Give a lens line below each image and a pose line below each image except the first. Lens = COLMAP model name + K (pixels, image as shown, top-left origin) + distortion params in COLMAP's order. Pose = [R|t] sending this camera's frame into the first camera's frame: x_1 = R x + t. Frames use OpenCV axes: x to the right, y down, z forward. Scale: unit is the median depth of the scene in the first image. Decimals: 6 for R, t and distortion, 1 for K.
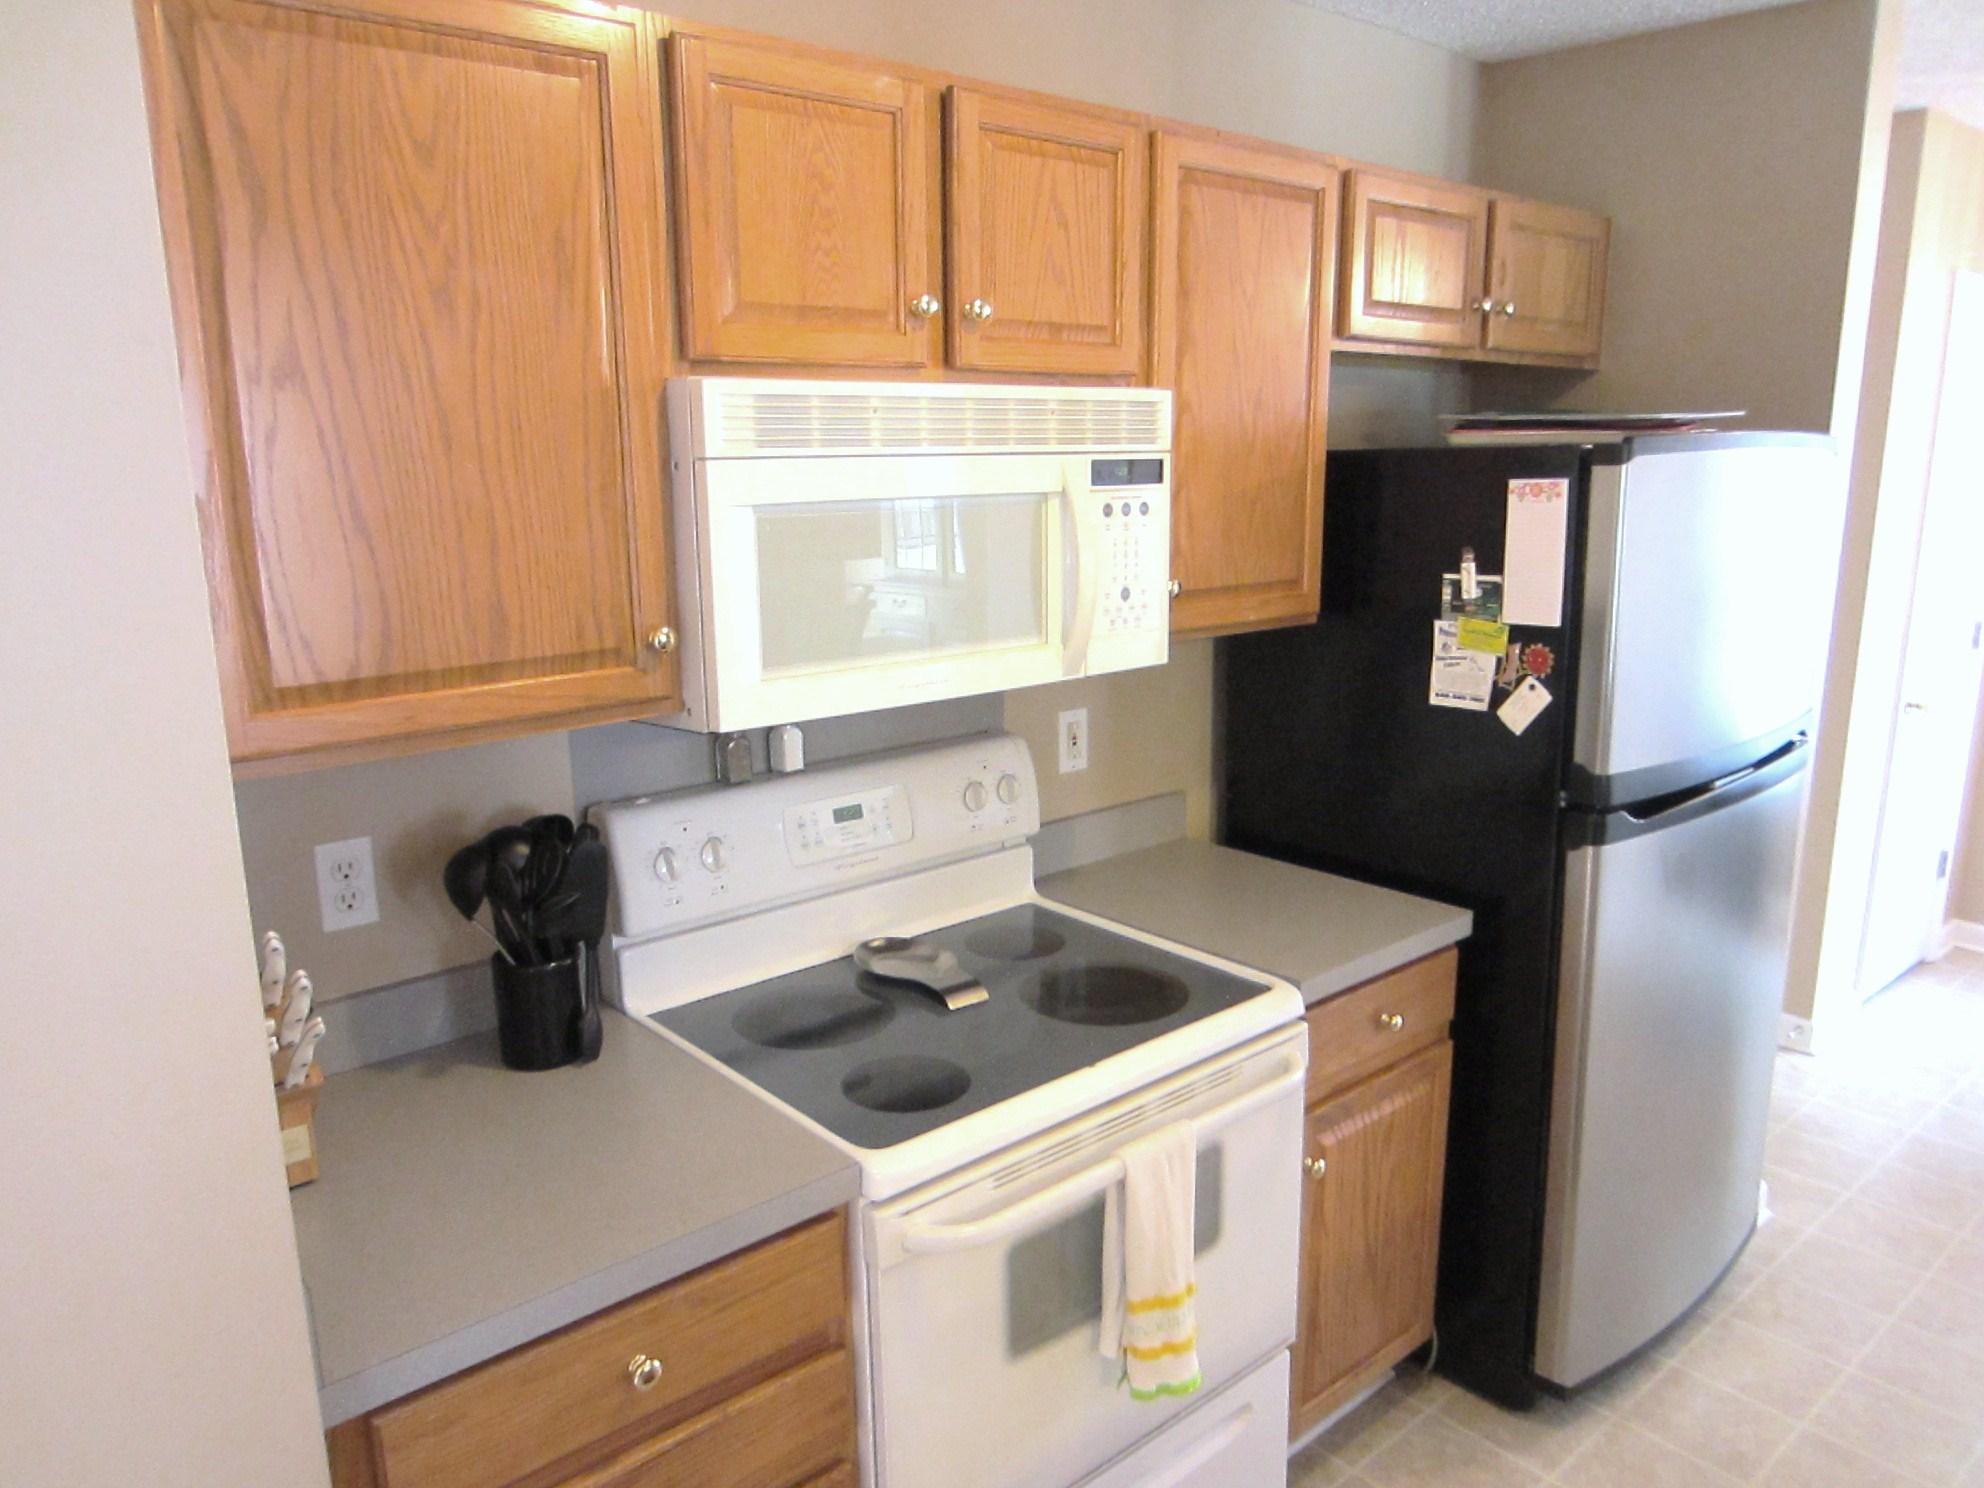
lens RADIAL K [[1411.7, 0, 993.2], [0, 1411.7, 748.5], [0, 0, 1]] dist [-0.030056, 0.008986]
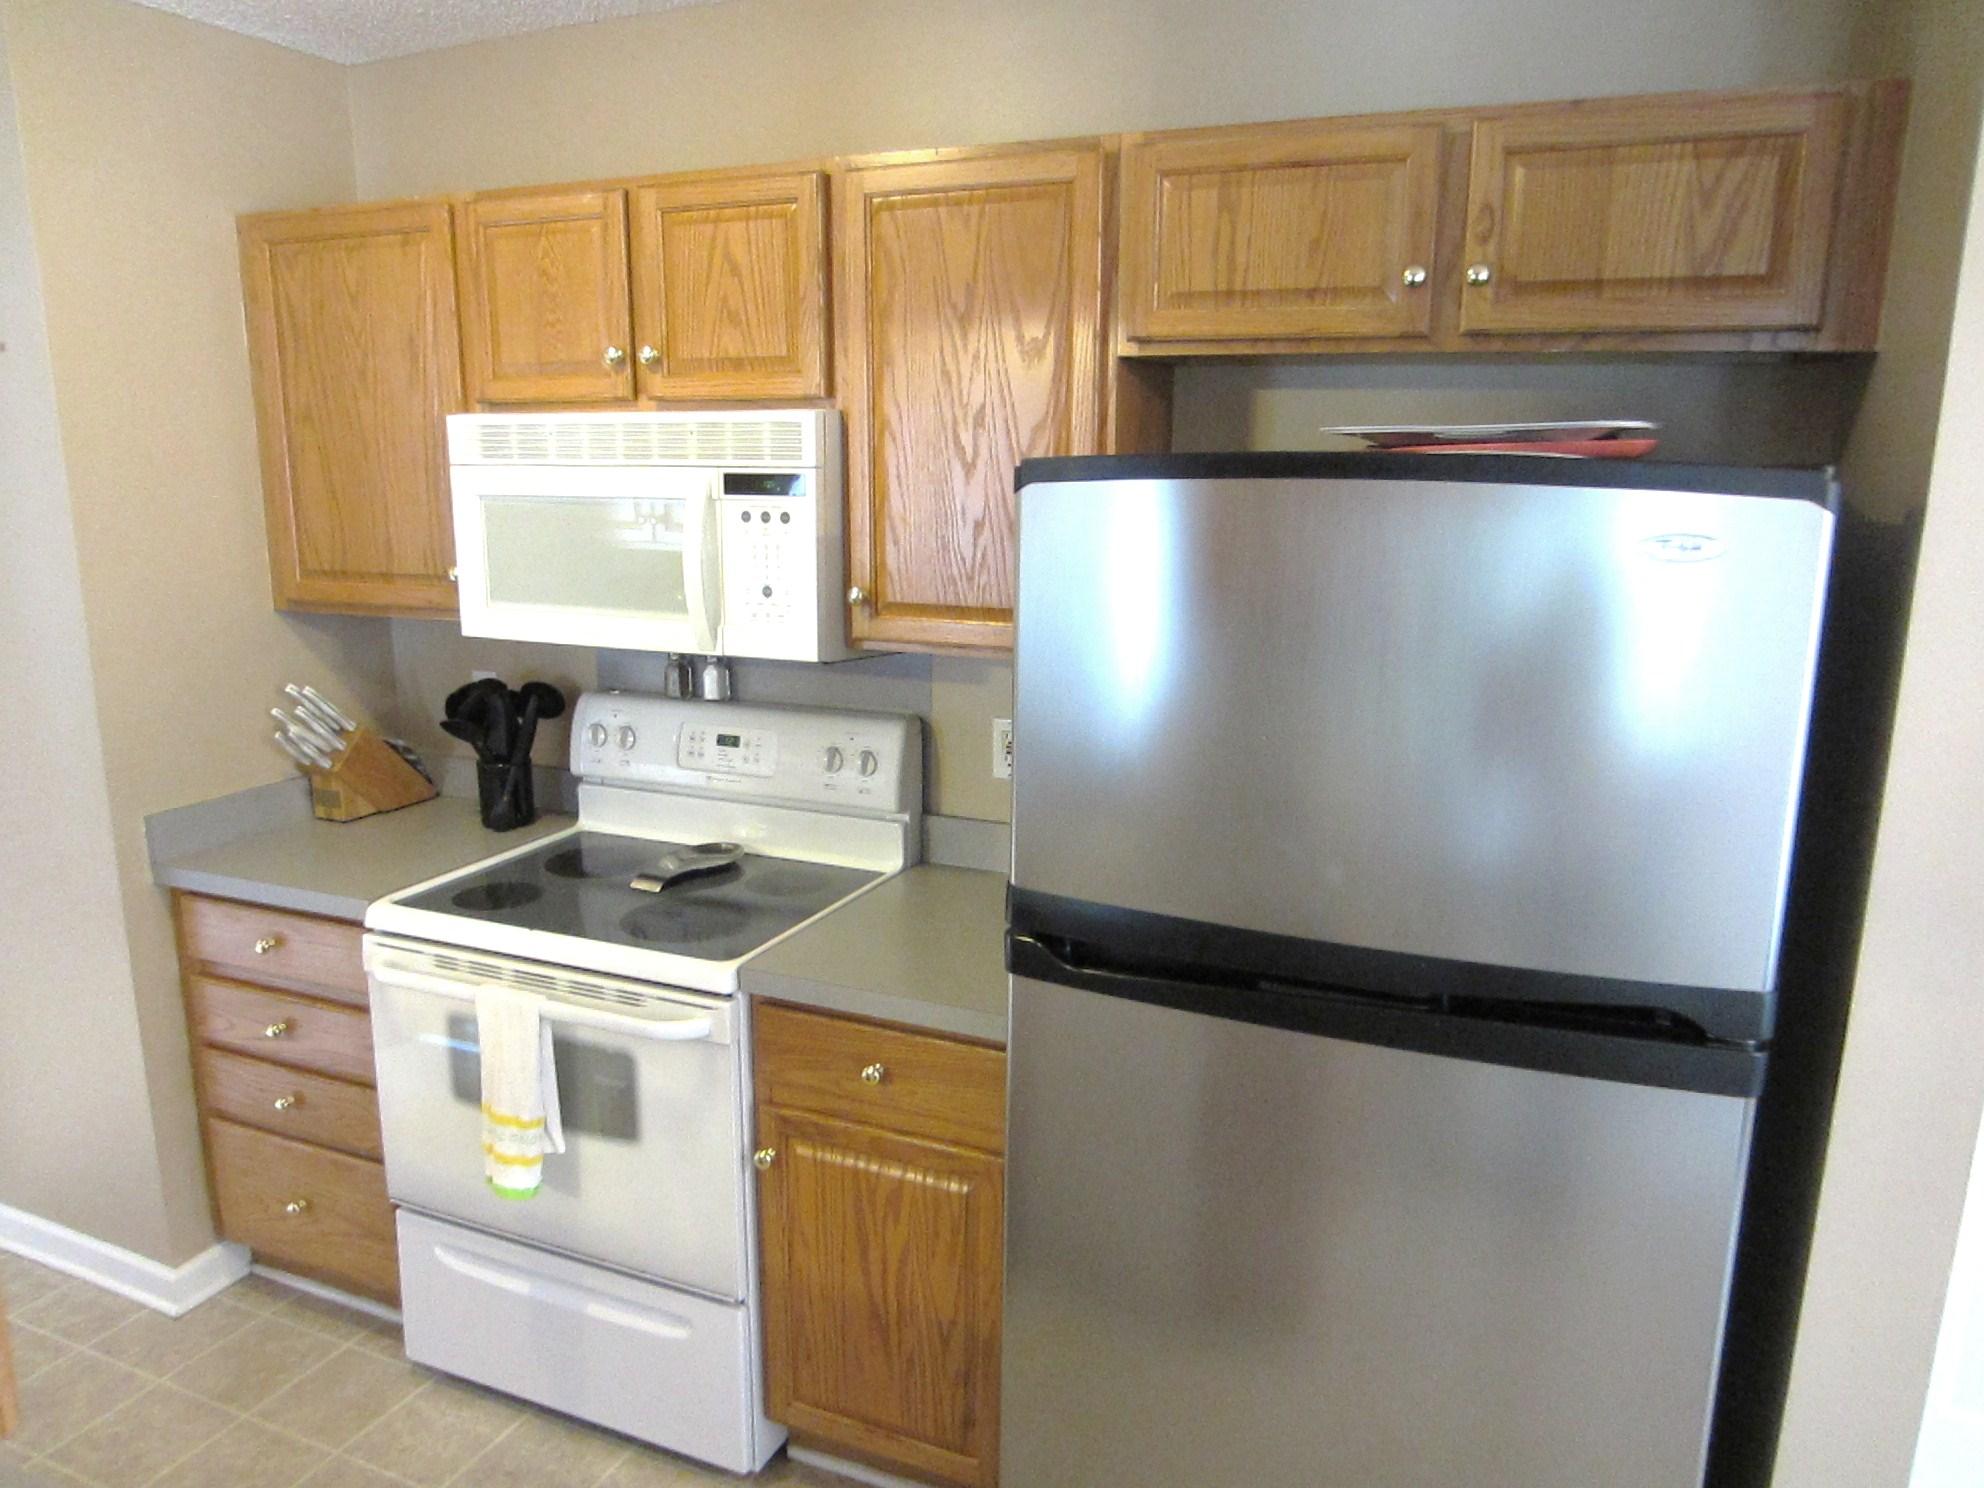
lens RADIAL K [[1411.7, 0, 993.8], [0, 1411.7, 743.5], [0, 0, 1]] dist [-0.030056, 0.008986]
pose [[0.417051, 0.200219, -0.886556, 1.265442], [-0.197034, 0.972154, 0.126862, -0.180120], [0.887269, 0.121774, 0.444888, 0.709975]]
